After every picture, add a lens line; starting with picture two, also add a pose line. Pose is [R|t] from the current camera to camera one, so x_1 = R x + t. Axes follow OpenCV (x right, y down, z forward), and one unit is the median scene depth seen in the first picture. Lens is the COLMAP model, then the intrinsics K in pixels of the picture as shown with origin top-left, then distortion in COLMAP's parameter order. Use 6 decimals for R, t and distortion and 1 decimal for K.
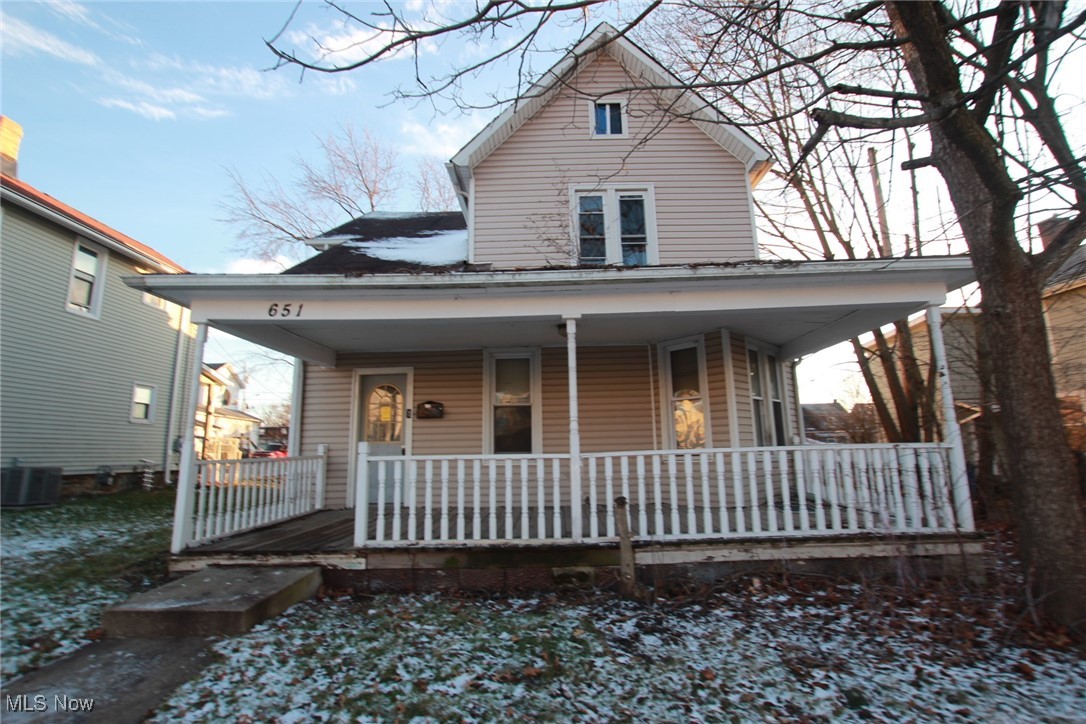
lens RADIAL K [[502.3, 0, 543.1], [0, 502.3, 362.4], [0, 0, 1]] dist [-0.026854, 0.001302]
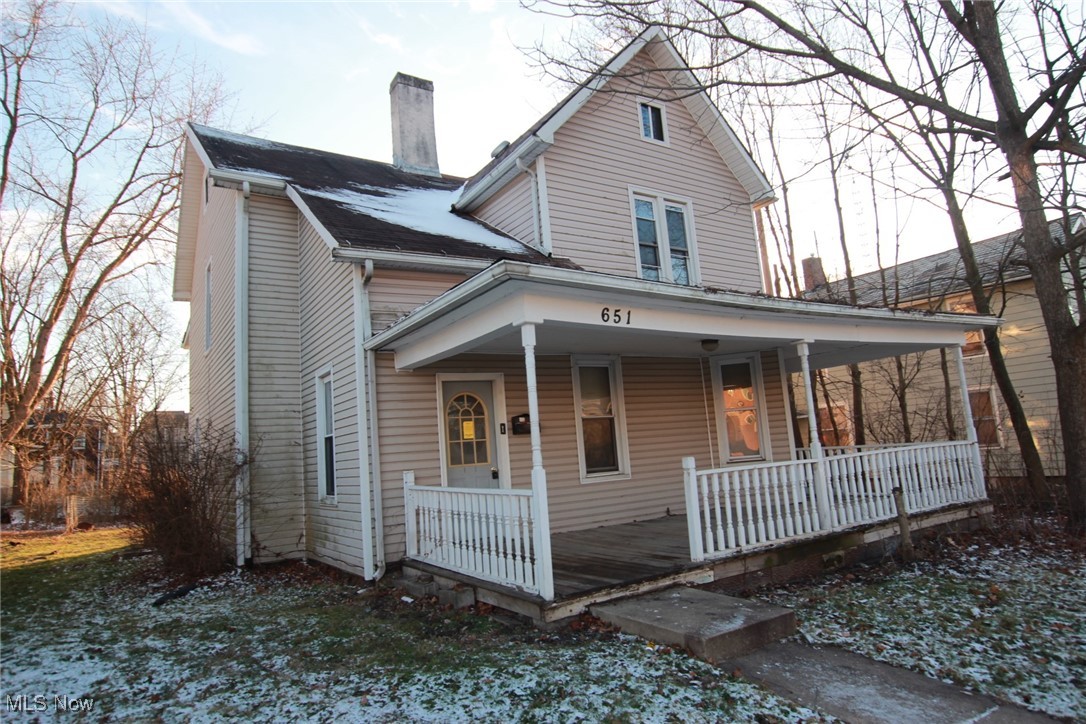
lens RADIAL K [[668.9, 0, 546.2], [0, 668.9, 356.8], [0, 0, 1]] dist [-0.009692, -0.000439]
pose [[0.825227, 0.039808, 0.563397, -0.842464], [-0.038210, 0.999163, -0.014631, -0.005277], [-0.563508, -0.009453, 0.826057, 0.042492]]
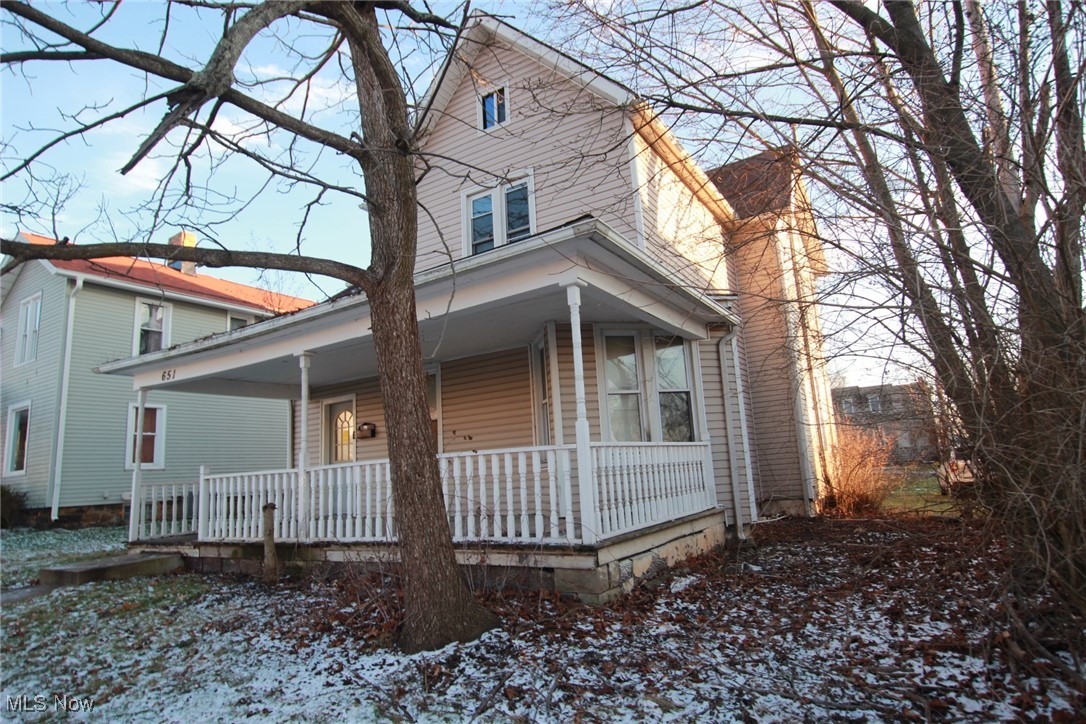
lens RADIAL K [[610.9, 0, 542.1], [0, 610.9, 366.4], [0, 0, 1]] dist [-0.008905, -0.001062]
pose [[0.852492, -0.121662, -0.508385, 0.821990], [0.134576, 0.990837, -0.011454, 0.021461], [0.505120, -0.058652, 0.861054, 0.030370]]
